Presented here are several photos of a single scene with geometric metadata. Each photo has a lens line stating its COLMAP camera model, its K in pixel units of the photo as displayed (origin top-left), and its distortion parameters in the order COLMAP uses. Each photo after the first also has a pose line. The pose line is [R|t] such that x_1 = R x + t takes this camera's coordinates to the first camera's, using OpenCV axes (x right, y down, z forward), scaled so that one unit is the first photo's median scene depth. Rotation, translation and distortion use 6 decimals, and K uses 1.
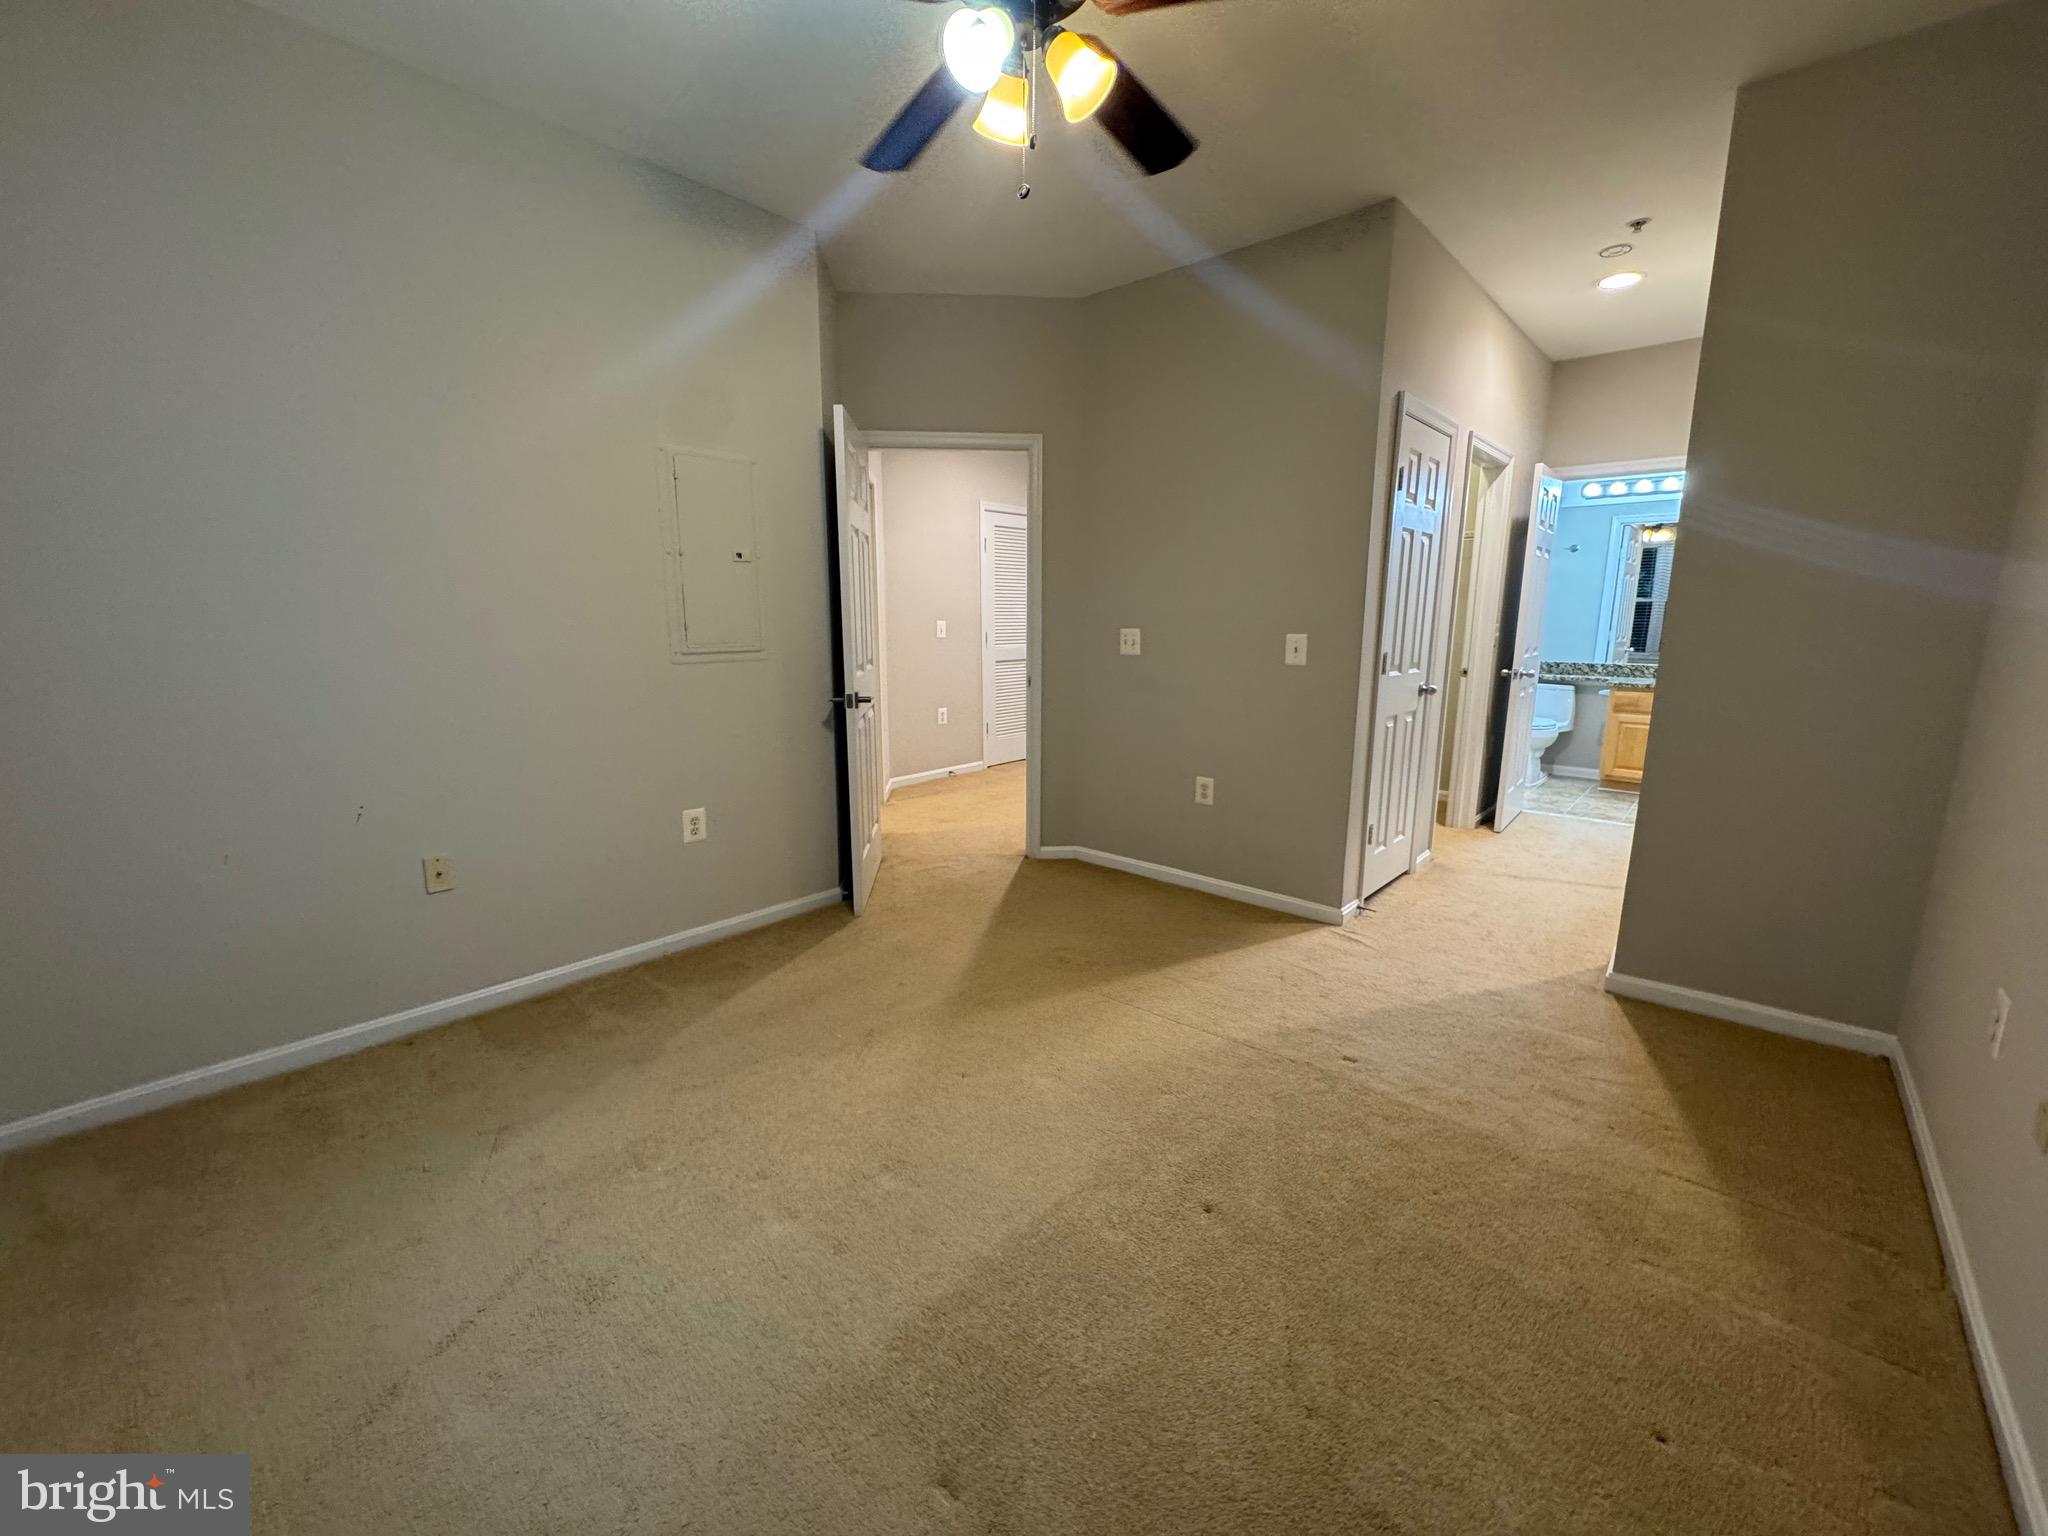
lens RADIAL K [[813.9, 0, 1022.4], [0, 813.9, 772.8], [0, 0, 1]] dist [-0.002816, 0.000466]
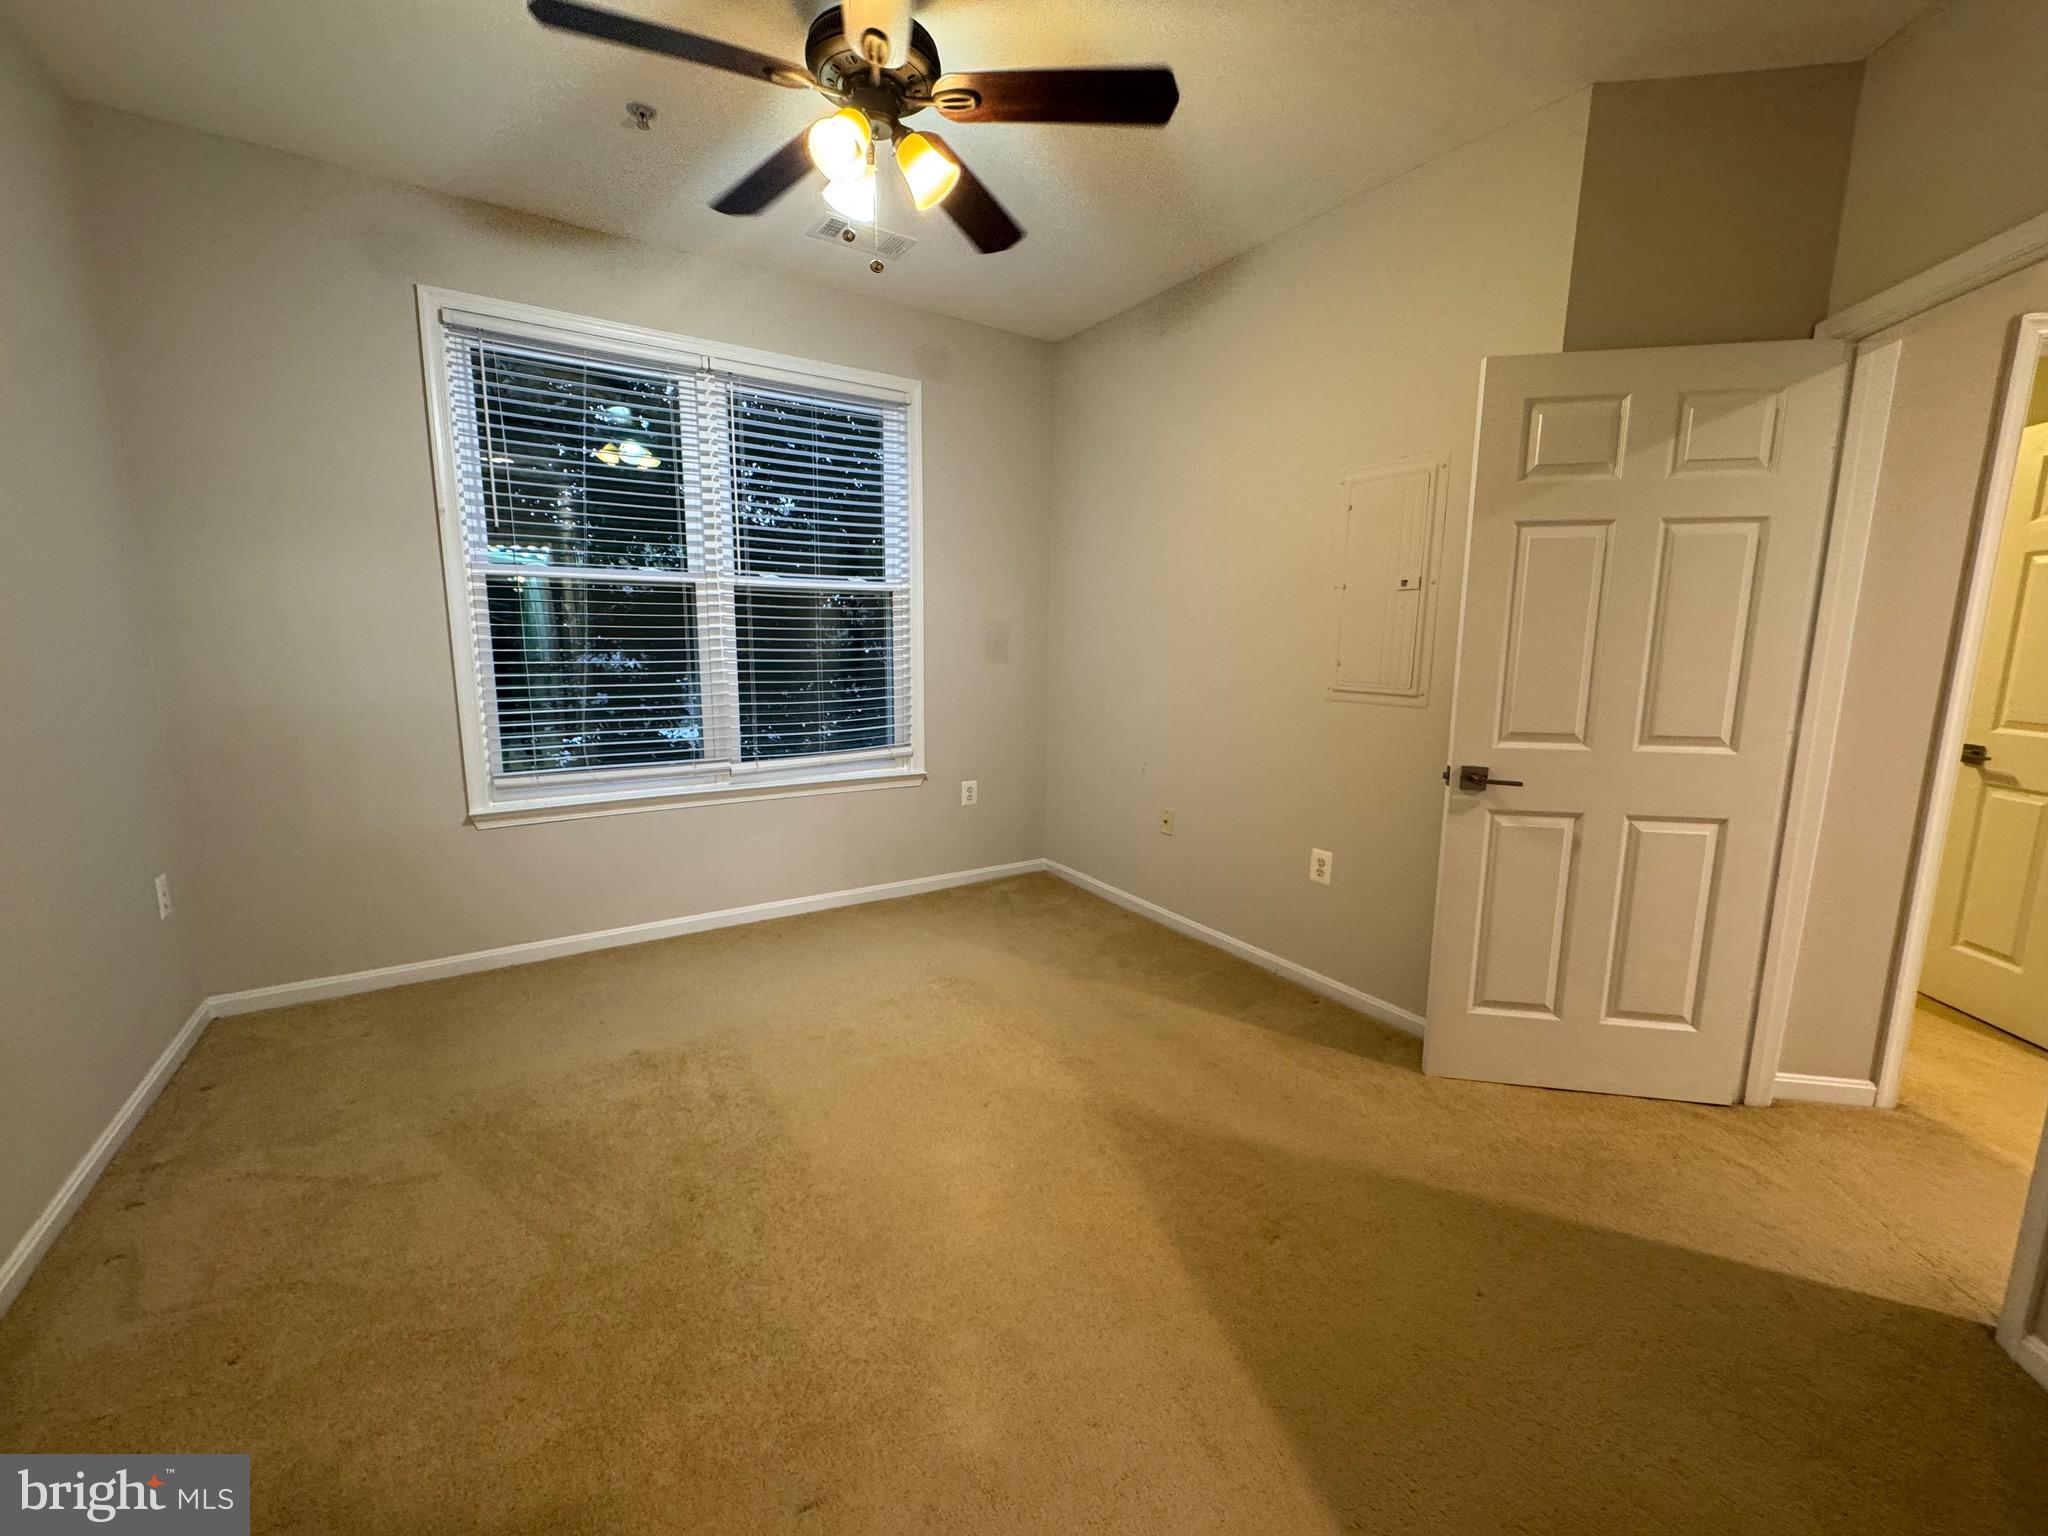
lens RADIAL K [[813.9, 0, 1021.9], [0, 813.9, 764.0], [0, 0, 1]] dist [-0.002816, 0.000466]
pose [[-0.259791, 0.153251, -0.953427, 0.629786], [-0.193378, 0.959071, 0.206850, -0.195654], [0.946105, 0.238109, -0.219522, 0.904926]]
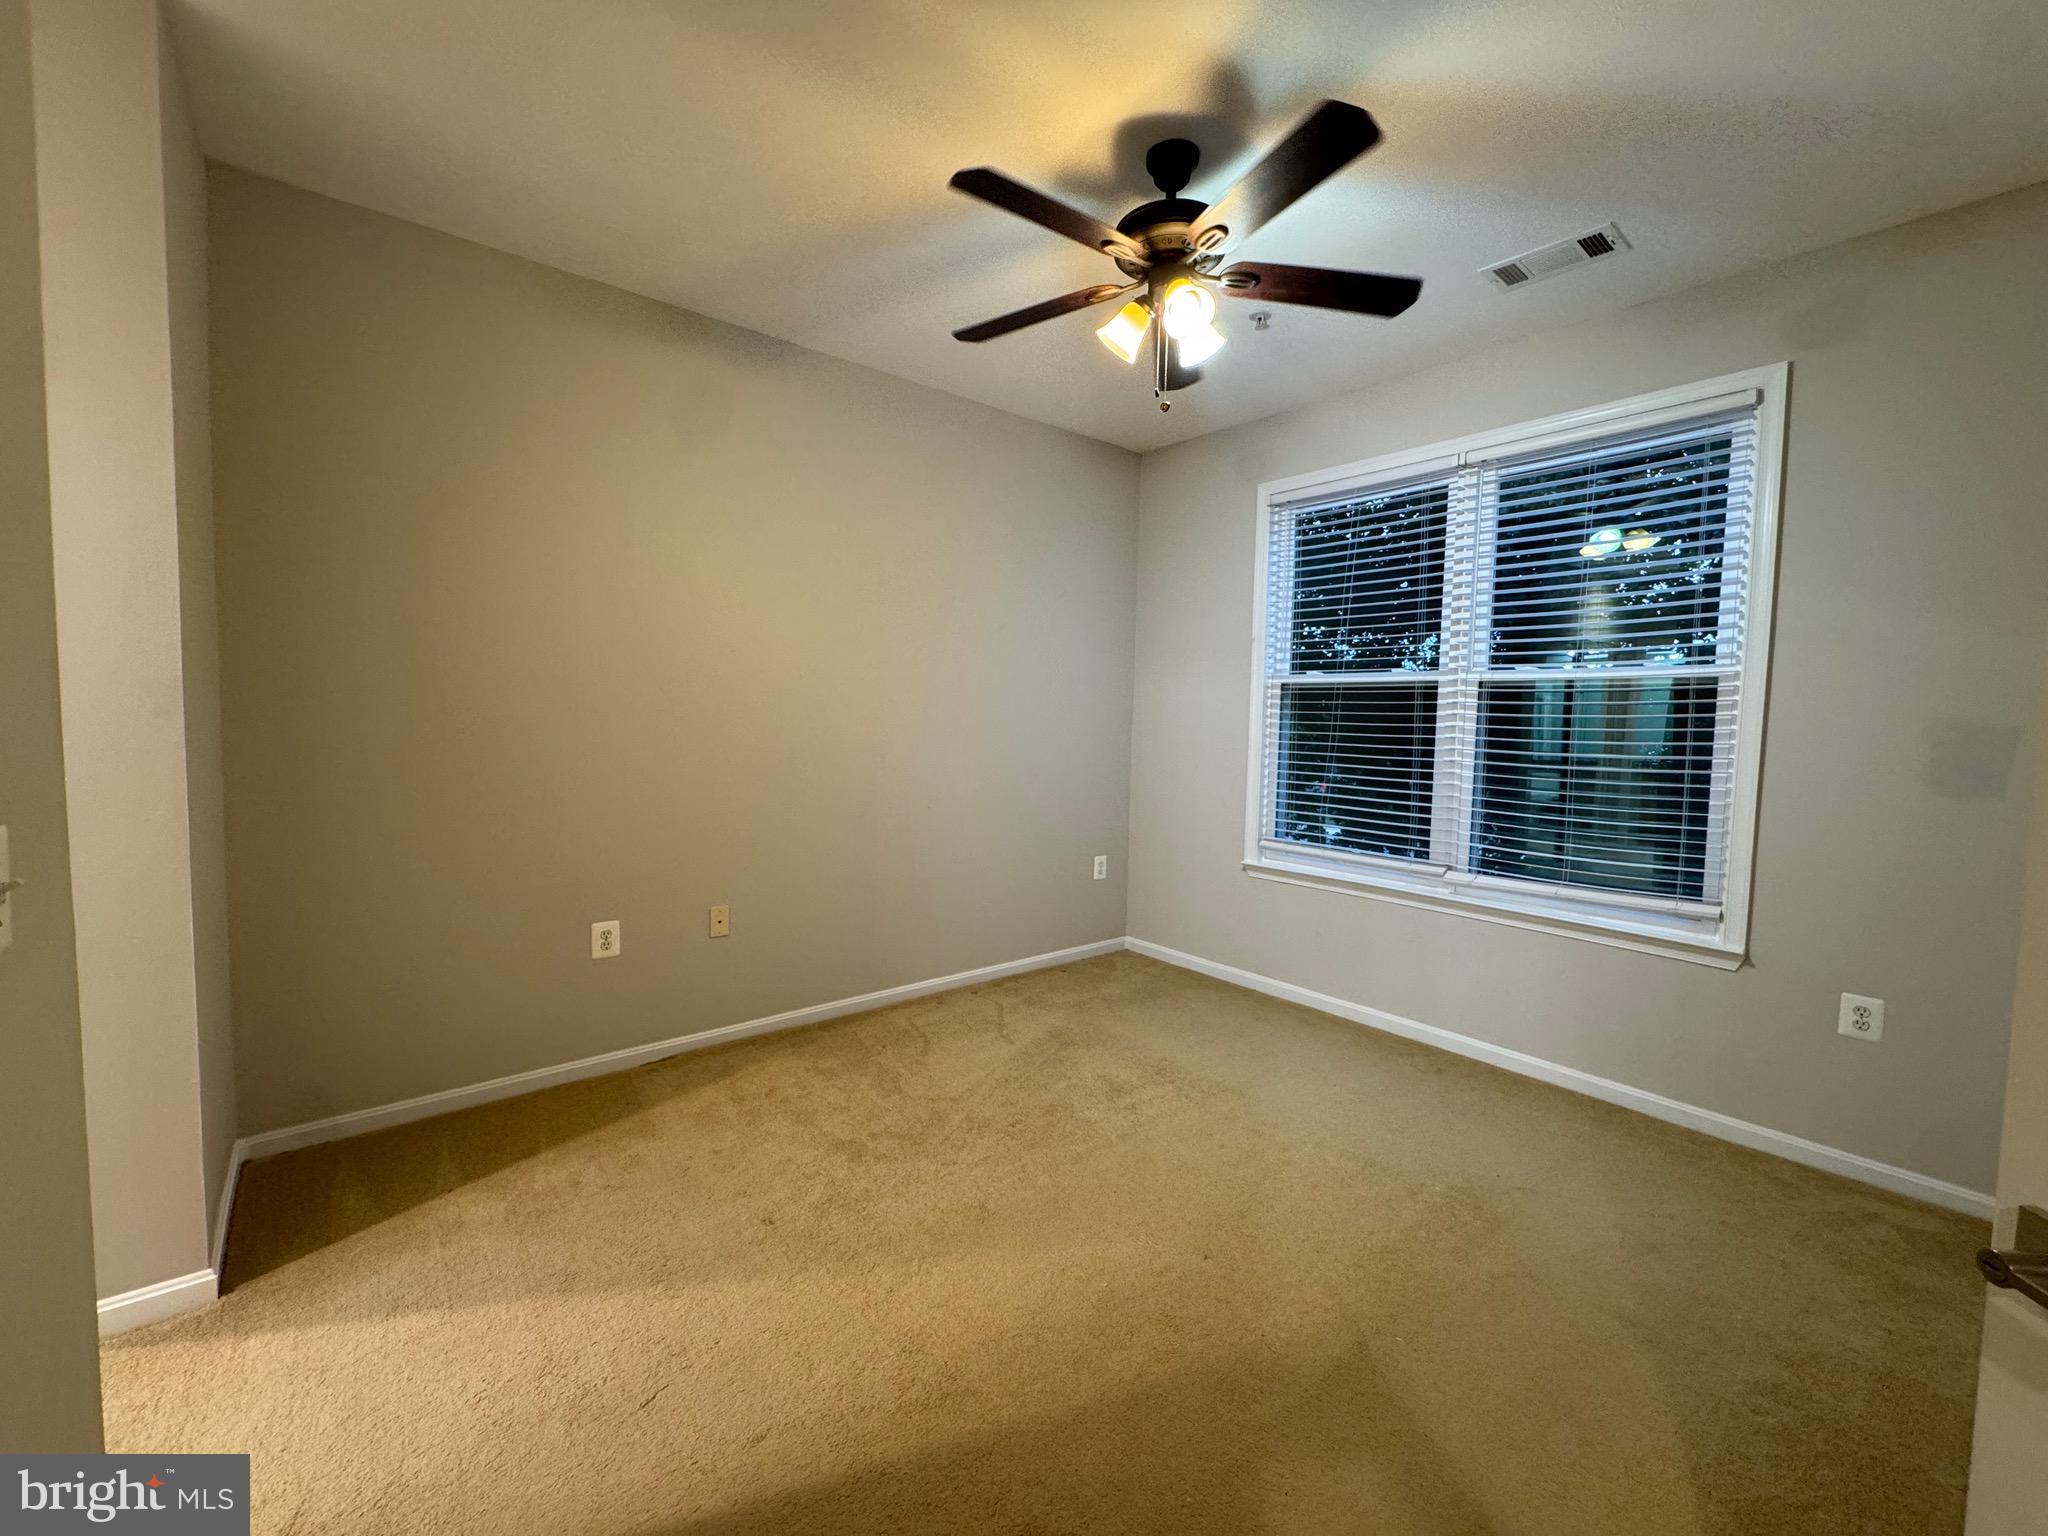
lens RADIAL K [[813.9, 0, 1019.1], [0, 813.9, 763.0], [0, 0, 1]] dist [-0.002816, 0.000466]
pose [[-0.989522, -0.025186, 0.142172, 0.011032], [0.010582, 0.969370, 0.245376, -0.289114], [-0.143997, 0.244310, -0.958946, 1.361432]]
